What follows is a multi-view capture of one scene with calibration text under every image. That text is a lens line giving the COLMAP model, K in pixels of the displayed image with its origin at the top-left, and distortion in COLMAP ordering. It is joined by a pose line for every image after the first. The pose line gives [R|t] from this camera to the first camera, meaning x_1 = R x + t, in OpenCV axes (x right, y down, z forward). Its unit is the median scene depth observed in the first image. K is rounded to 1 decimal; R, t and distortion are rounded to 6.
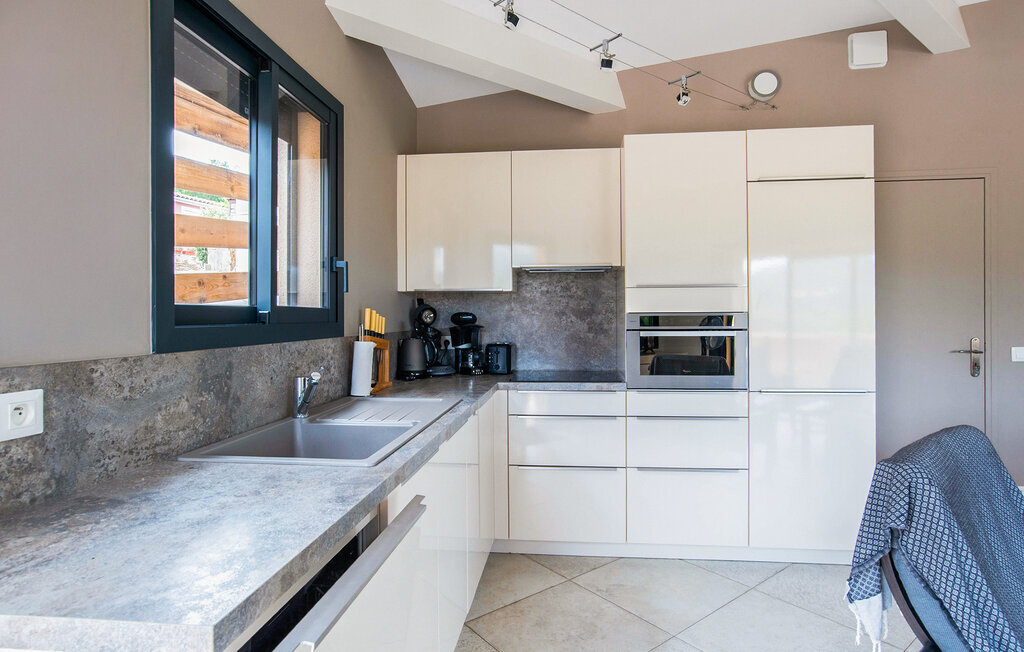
lens RADIAL K [[542.5, 0, 512.3], [0, 542.5, 318.2], [0, 0, 1]] dist [-0.002780, 0.000326]
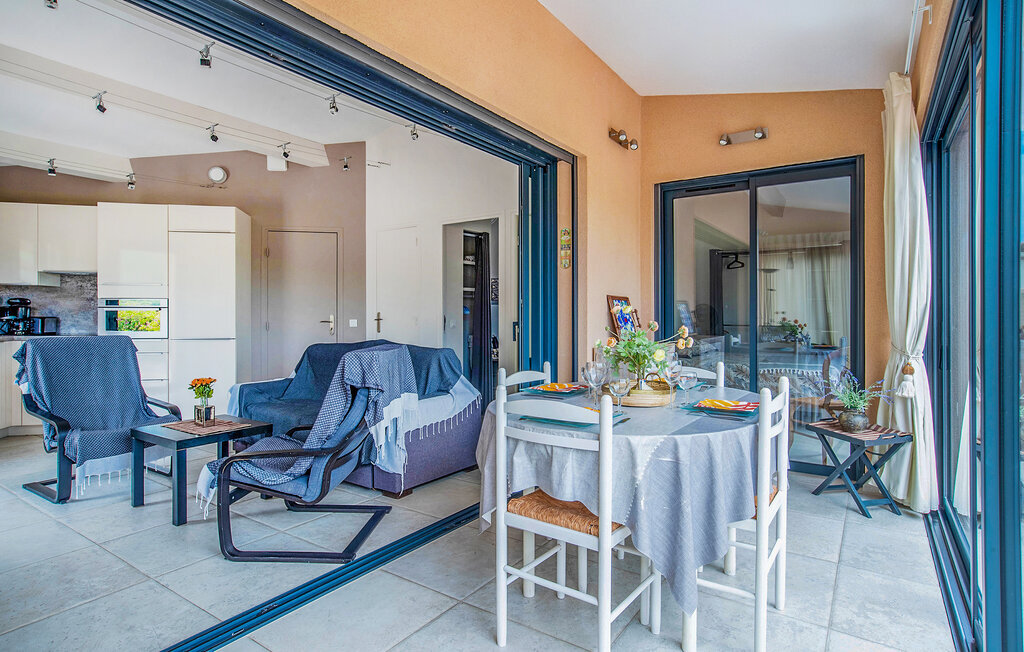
lens RADIAL K [[542.5, 0, 512.5], [0, 542.5, 321.7], [0, 0, 1]] dist [-0.002780, 0.000326]
pose [[0.956684, 0.003712, 0.291106, 1.017677], [-0.003684, 0.999993, -0.000645, 0.066323], [-0.291106, -0.000456, 0.956691, -1.170879]]
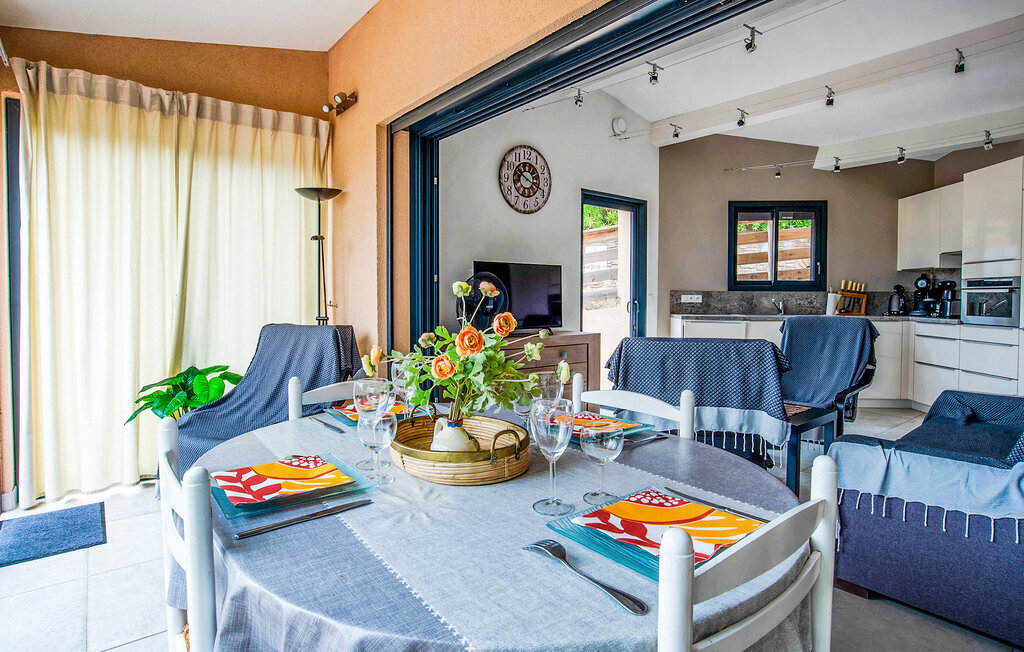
lens RADIAL K [[542.5, 0, 511.6], [0, 542.5, 303.8], [0, 0, 1]] dist [-0.002780, 0.000326]
pose [[0.008810, 0.019428, -0.999772, 1.875196], [-0.010813, 0.999755, 0.019332, 0.050139], [0.999903, 0.010640, 0.009018, -0.418476]]
